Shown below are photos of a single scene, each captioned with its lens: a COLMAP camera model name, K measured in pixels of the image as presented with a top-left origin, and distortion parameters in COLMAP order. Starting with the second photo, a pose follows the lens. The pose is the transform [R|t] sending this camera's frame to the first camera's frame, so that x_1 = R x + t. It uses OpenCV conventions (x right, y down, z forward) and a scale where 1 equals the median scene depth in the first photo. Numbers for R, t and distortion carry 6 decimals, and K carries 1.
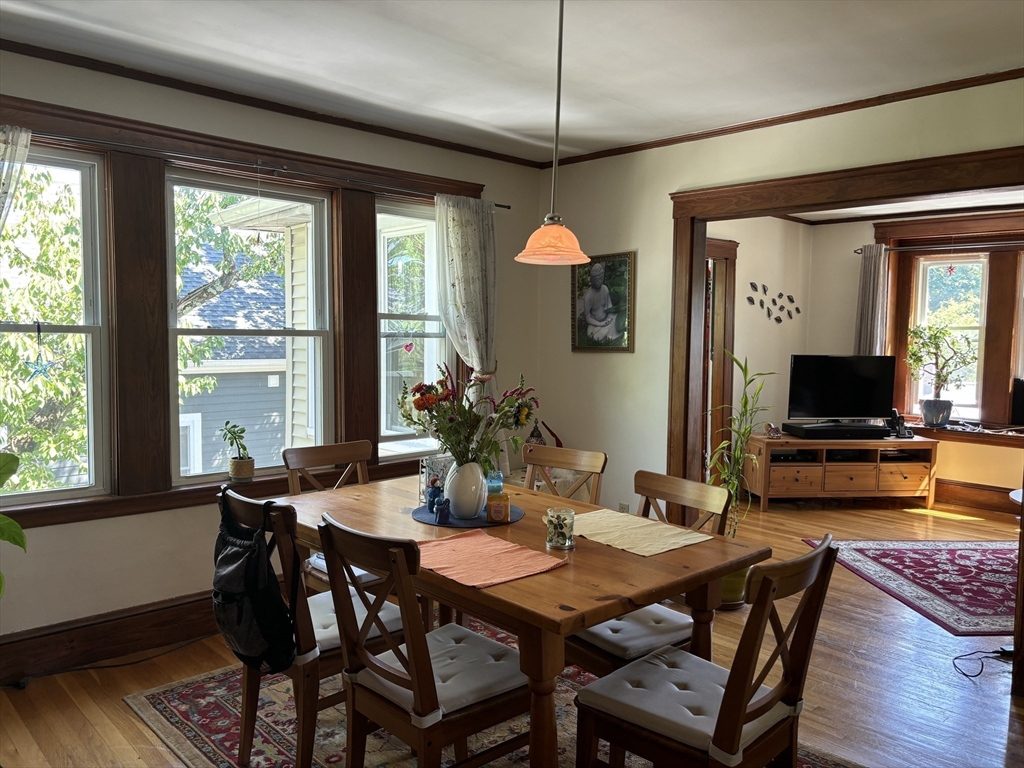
lens RADIAL K [[774.9, 0, 515.3], [0, 774.9, 387.9], [0, 0, 1]] dist [0.015420, -0.001819]
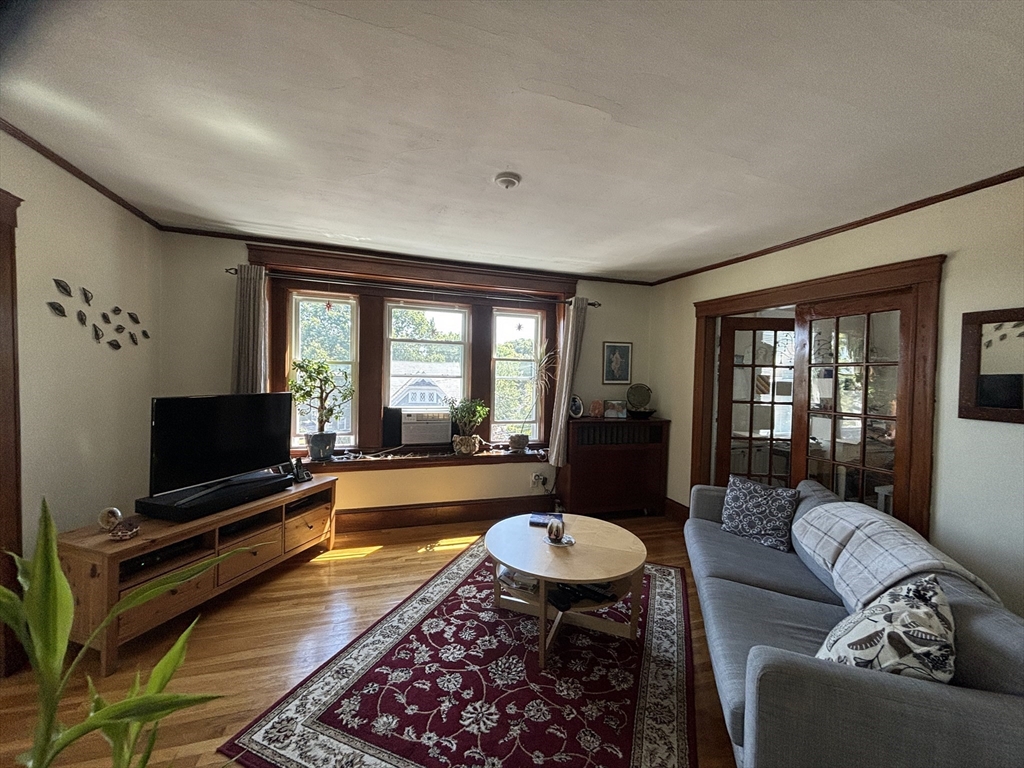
lens RADIAL K [[410.8, 0, 509.3], [0, 410.8, 386.9], [0, 0, 1]] dist [-0.004062, -0.000055]
pose [[0.431750, -0.028746, 0.901535, 0.173982], [0.048368, 0.998792, 0.008684, -0.039409], [-0.900696, 0.039856, 0.432619, 0.571709]]
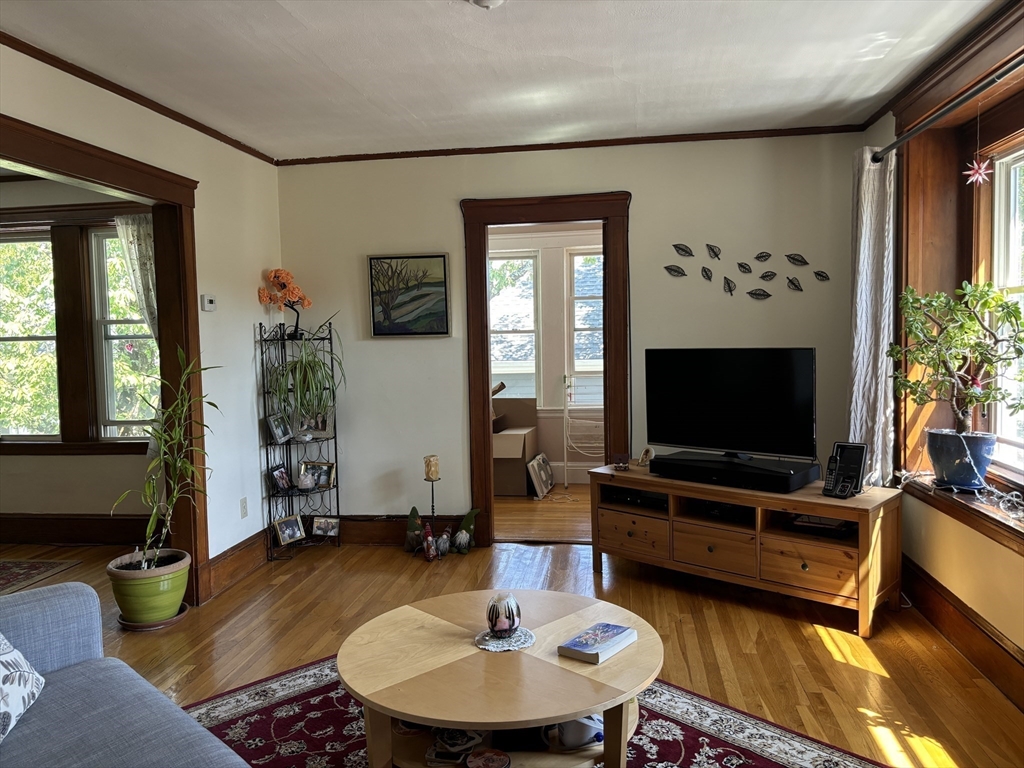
lens RADIAL K [[774.9, 0, 517.3], [0, 774.9, 381.5], [0, 0, 1]] dist [0.015420, -0.001819]
pose [[0.624876, 0.017795, -0.780521, 0.790161], [-0.027332, 0.999626, 0.000909, -0.011377], [0.780246, 0.020765, 0.625128, 0.482005]]
